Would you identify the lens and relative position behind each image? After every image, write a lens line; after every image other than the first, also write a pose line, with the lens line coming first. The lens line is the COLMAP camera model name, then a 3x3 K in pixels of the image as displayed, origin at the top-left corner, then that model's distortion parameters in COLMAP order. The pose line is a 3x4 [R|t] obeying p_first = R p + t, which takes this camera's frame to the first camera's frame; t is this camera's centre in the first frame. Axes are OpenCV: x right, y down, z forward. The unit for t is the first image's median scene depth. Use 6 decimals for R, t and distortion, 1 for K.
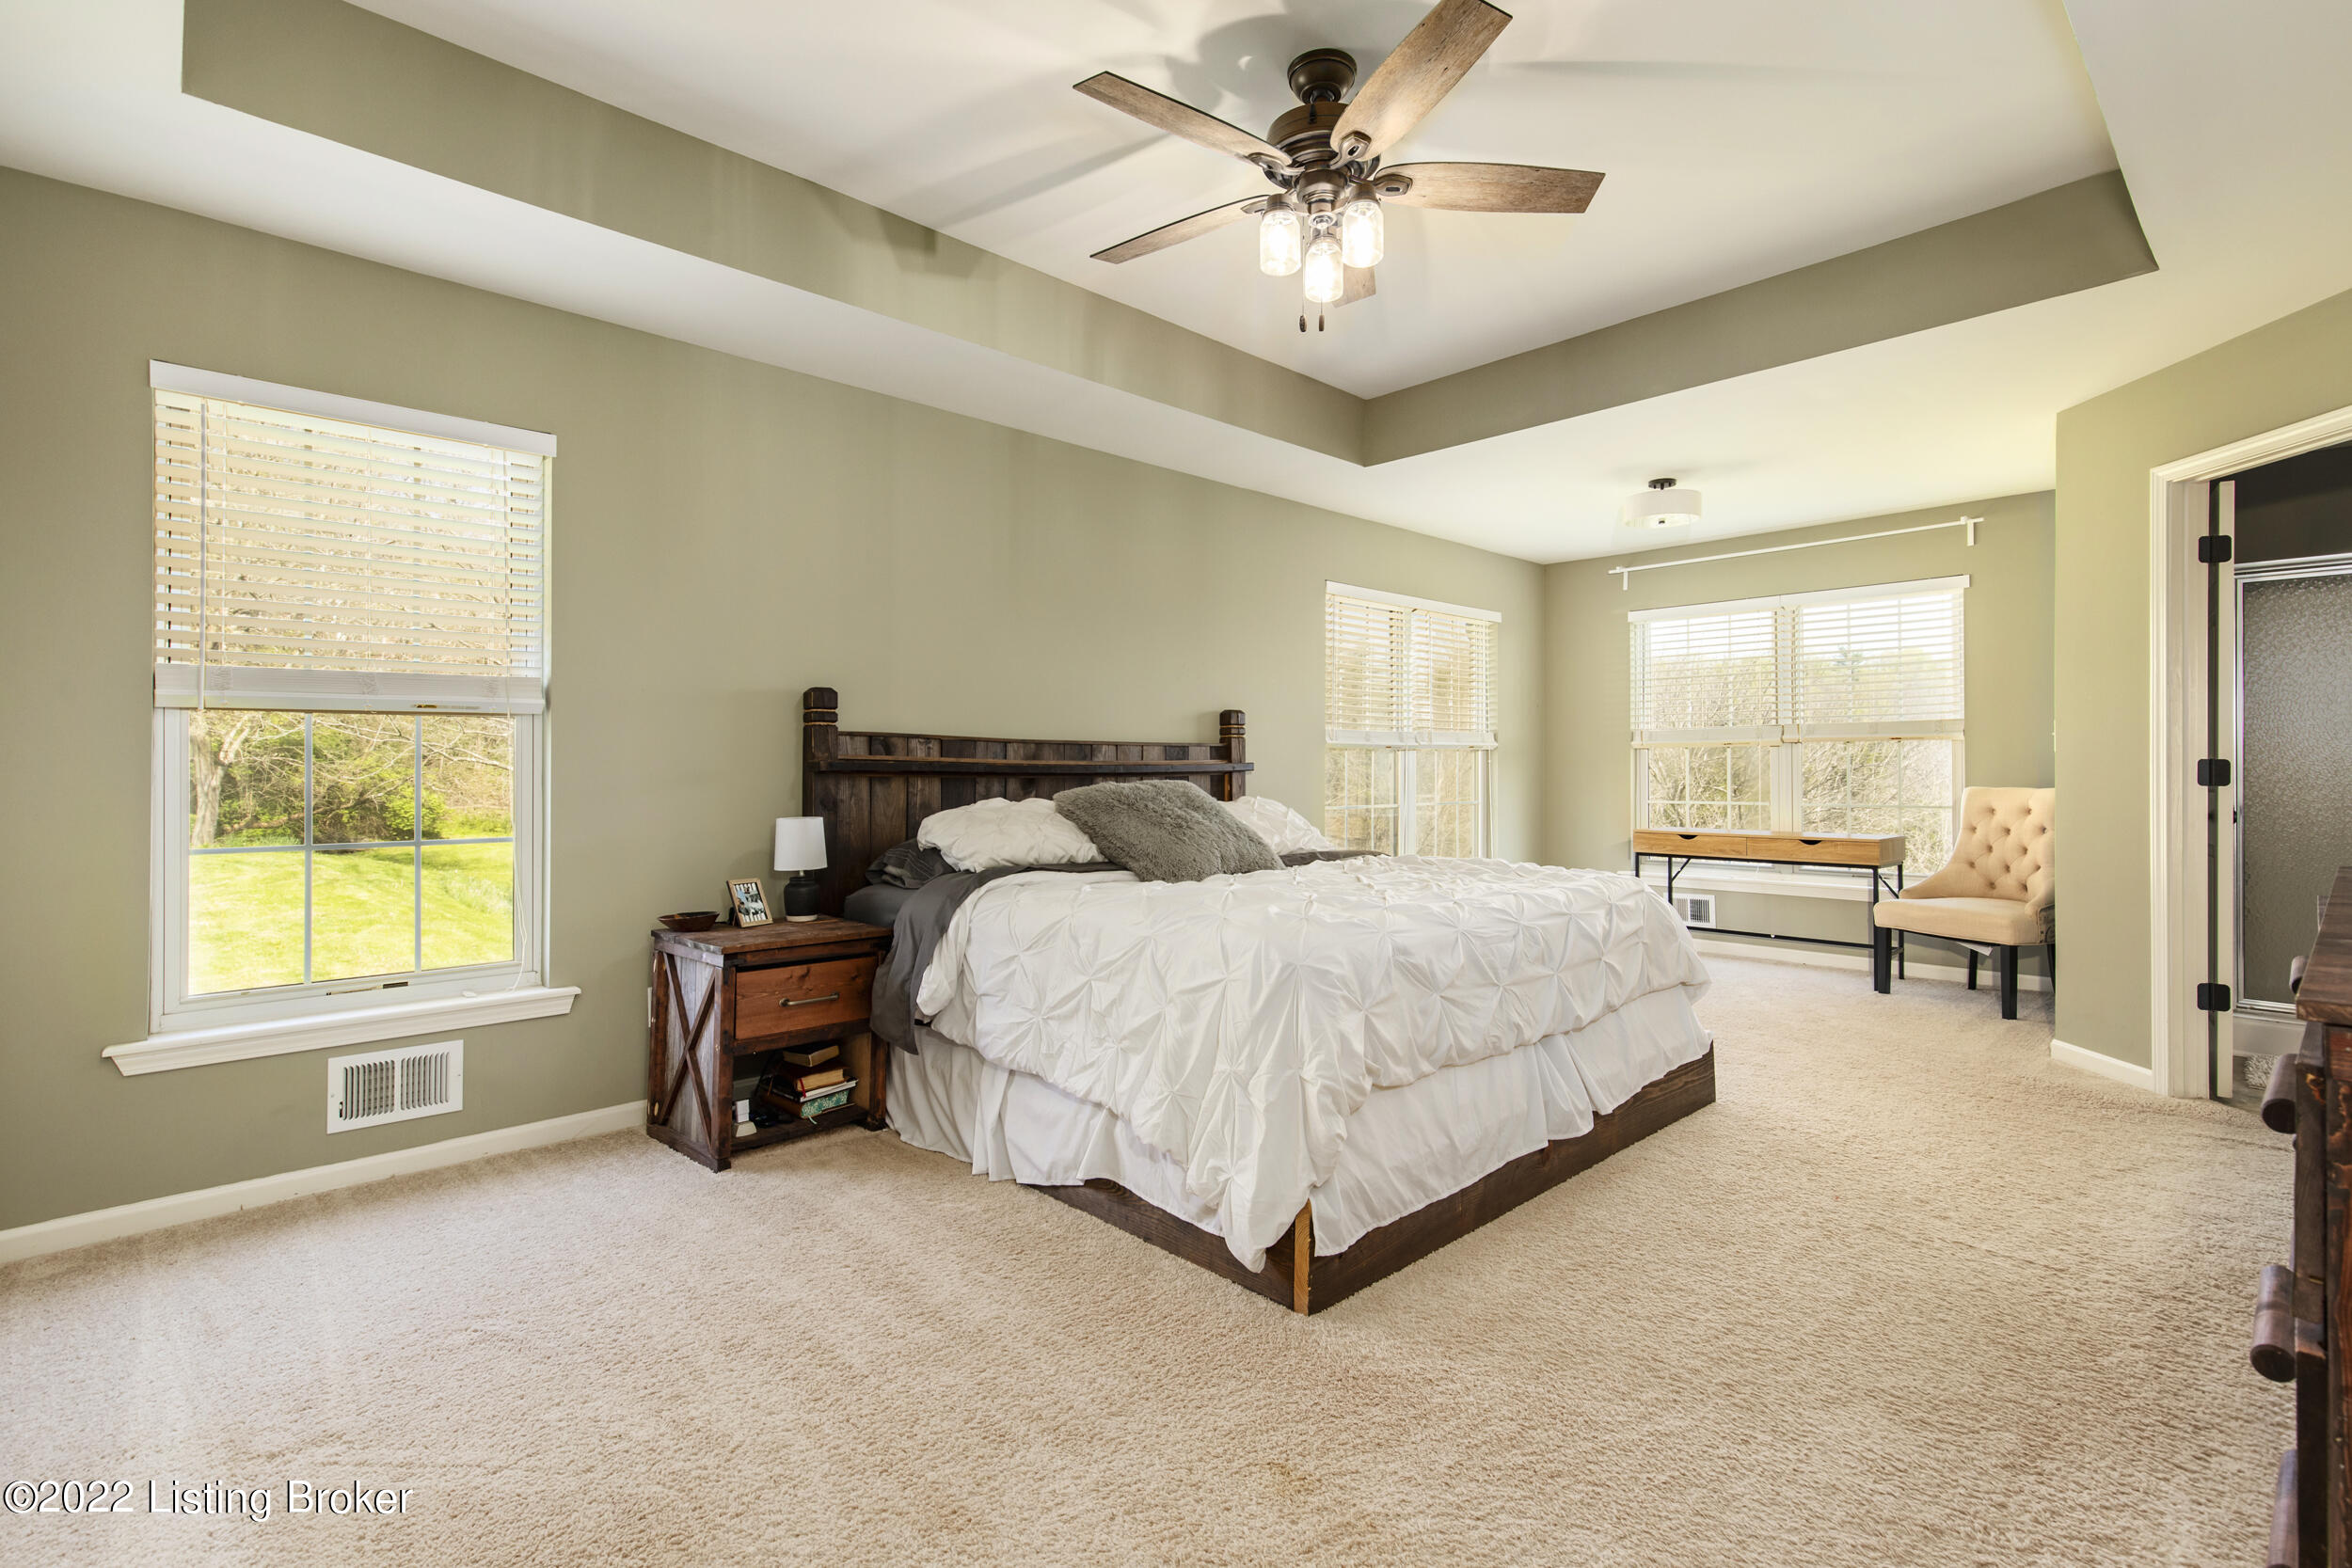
lens RADIAL K [[1086.2, 0, 1170.7], [0, 1086.2, 763.1], [0, 0, 1]] dist [-0.000473, -0.000185]
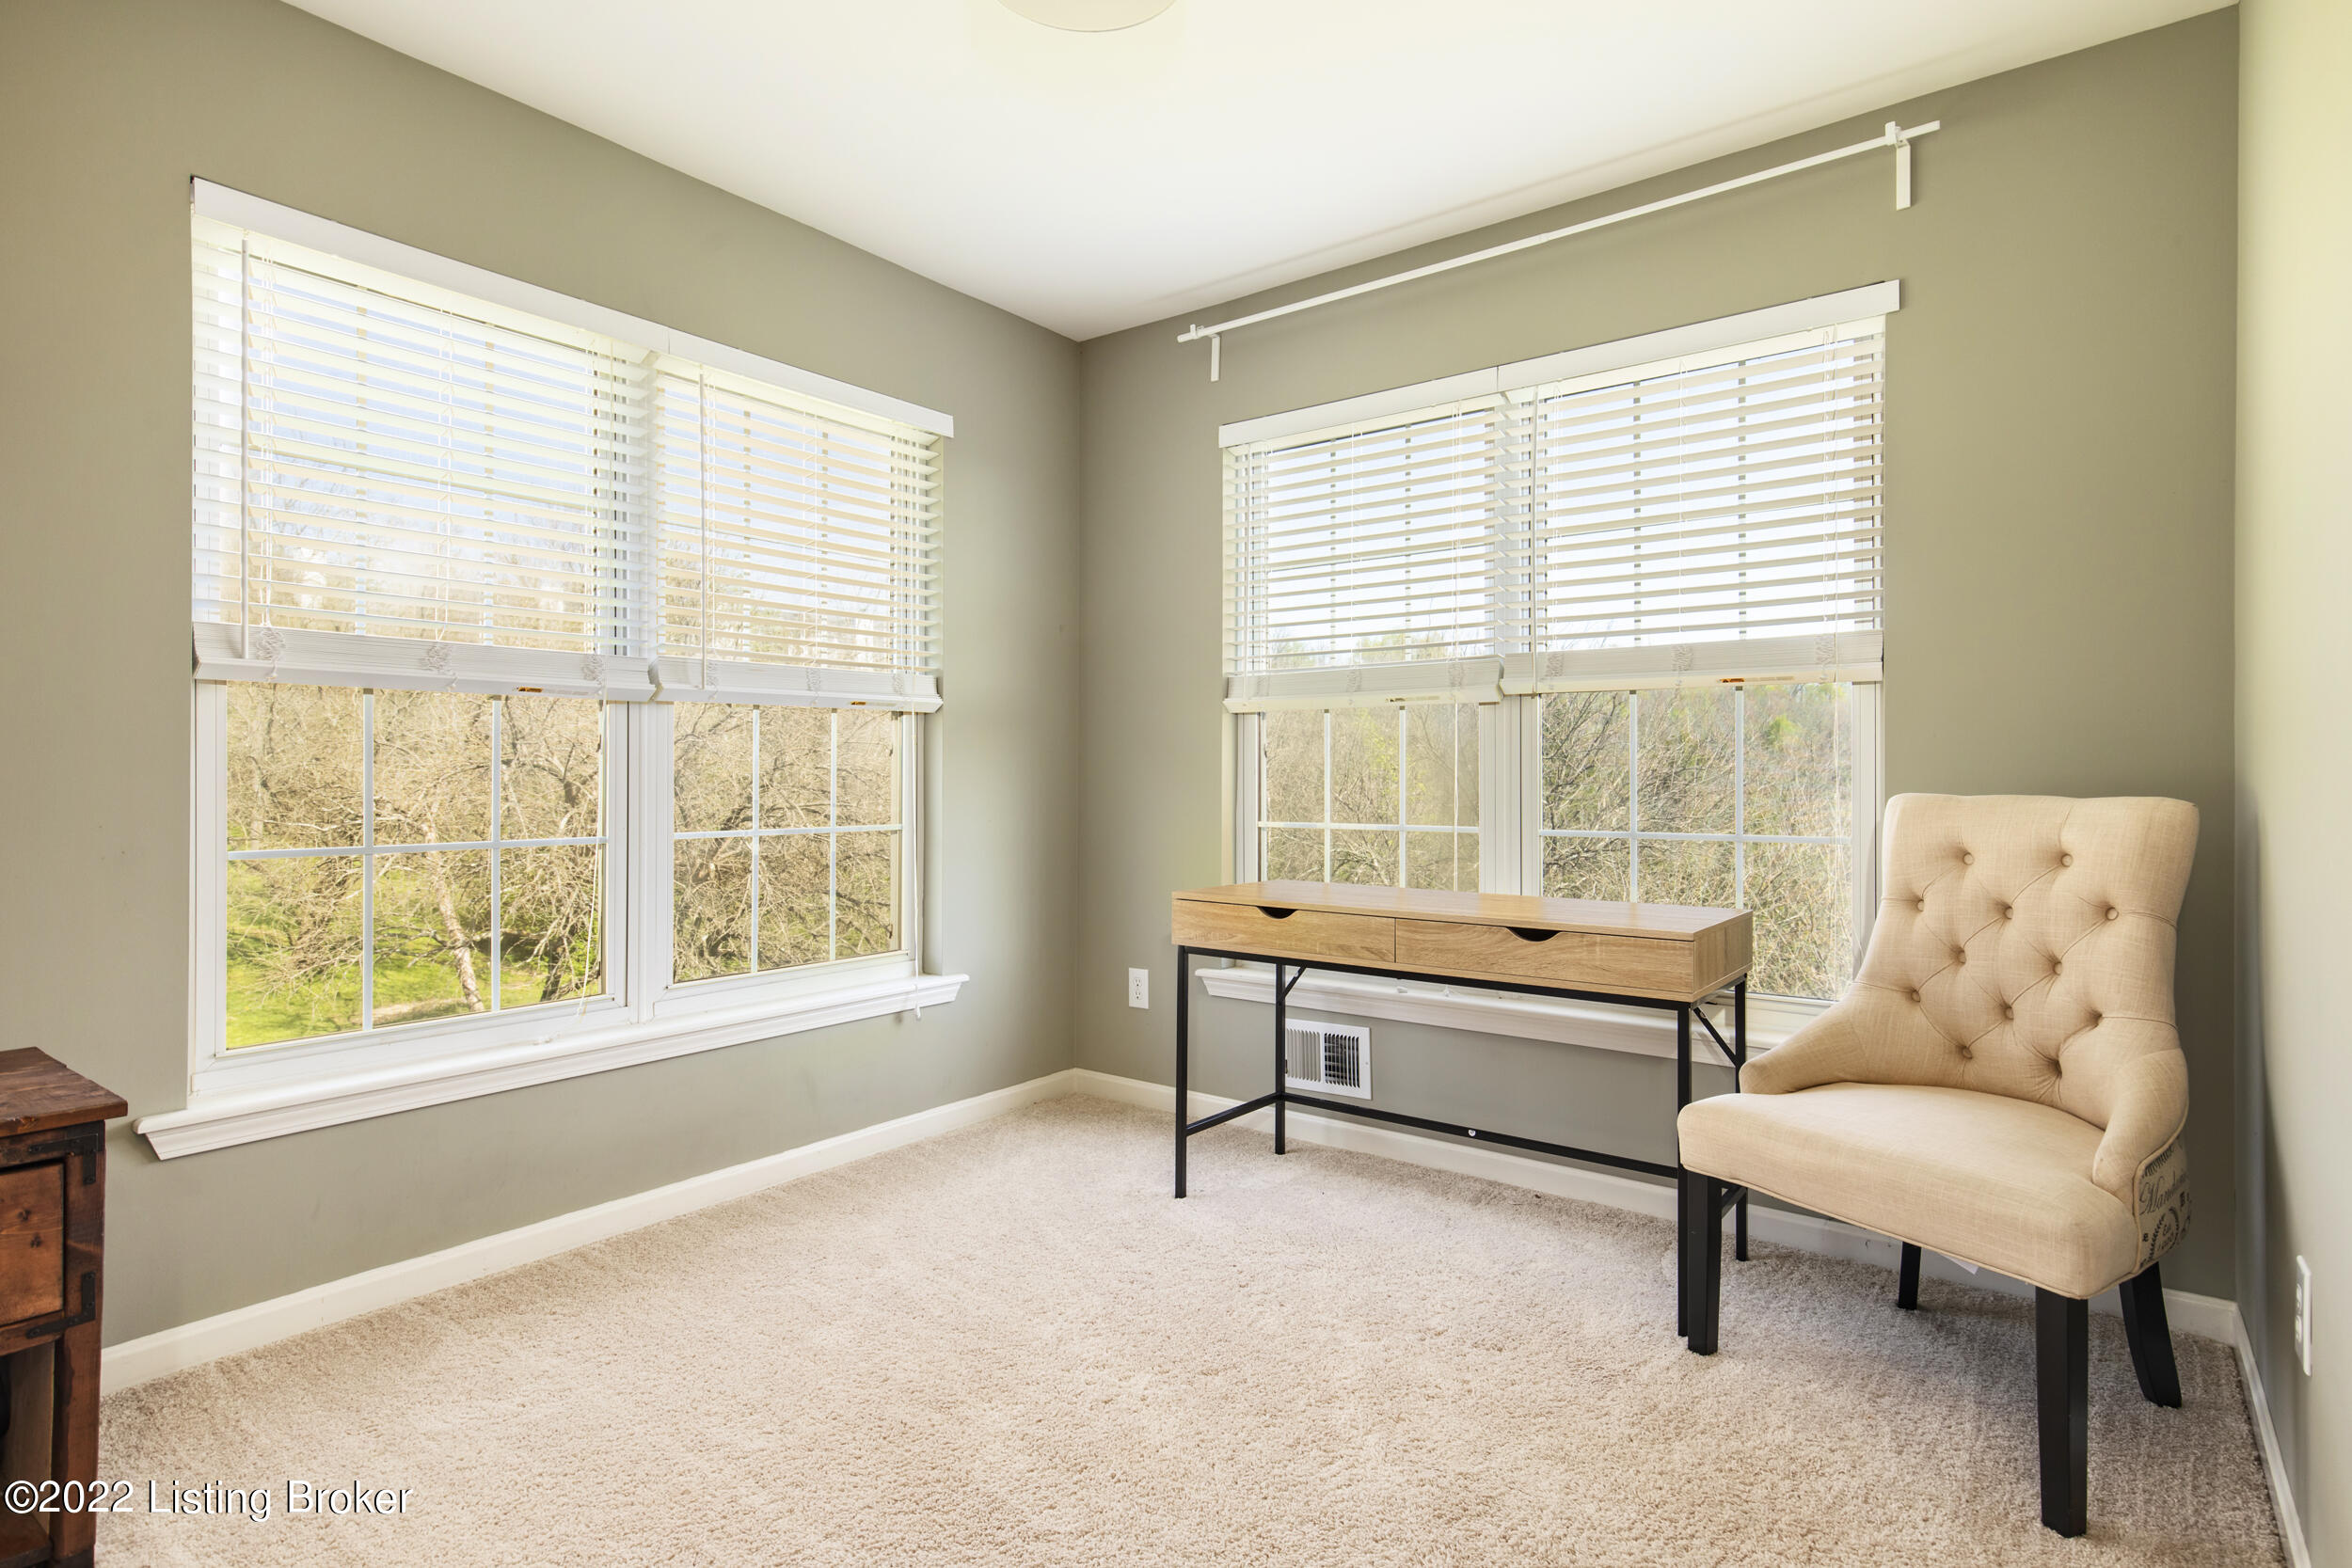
lens RADIAL K [[1204.2, 0, 1179.4], [0, 1204.2, 775.0], [0, 0, 1]] dist [0.004017, 0.000680]
pose [[0.985771, 0.002910, 0.168069, 0.405255], [-0.004097, 0.999969, 0.006718, 0.013742], [-0.168045, -0.007311, 0.985752, 0.616575]]
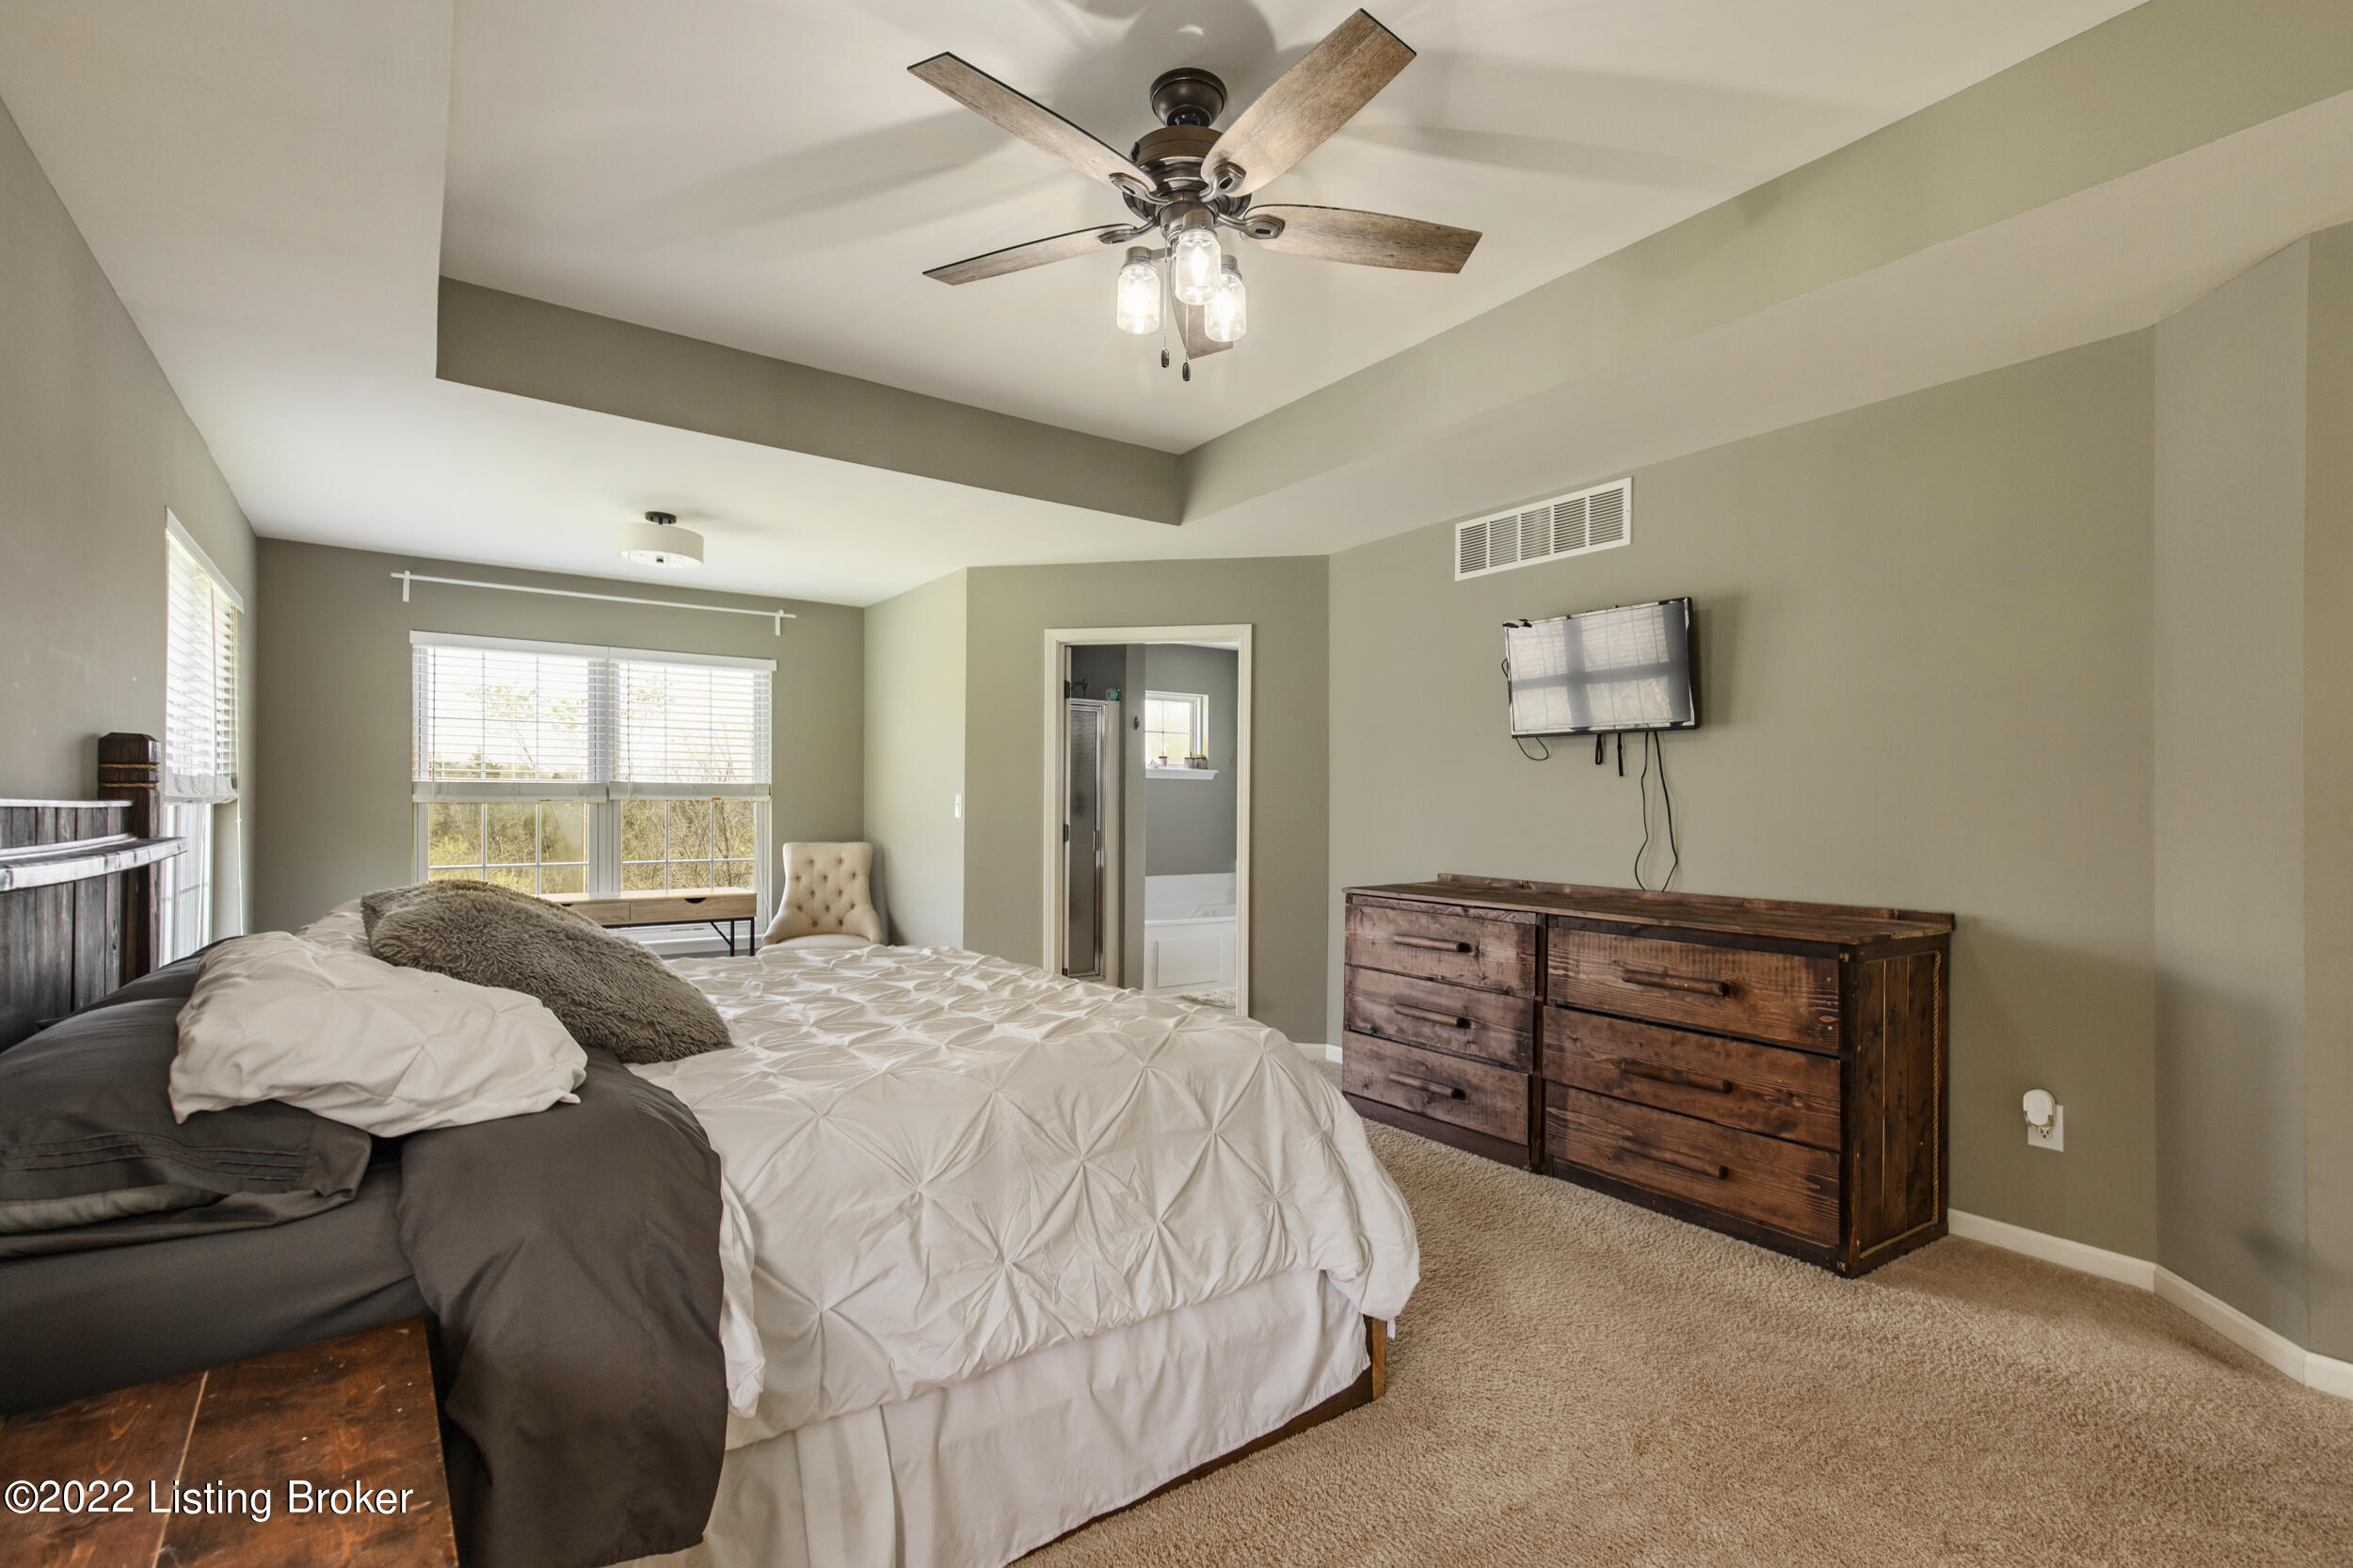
lens RADIAL K [[1104.3, 0, 1178.2], [0, 1104.3, 813.6], [0, 0, 1]] dist [-0.000727, -0.000091]
pose [[0.149287, 0.002506, 0.988791, -0.385861], [-0.005671, 0.999983, -0.001678, -0.009591], [-0.988778, -0.005357, 0.149298, 0.410897]]
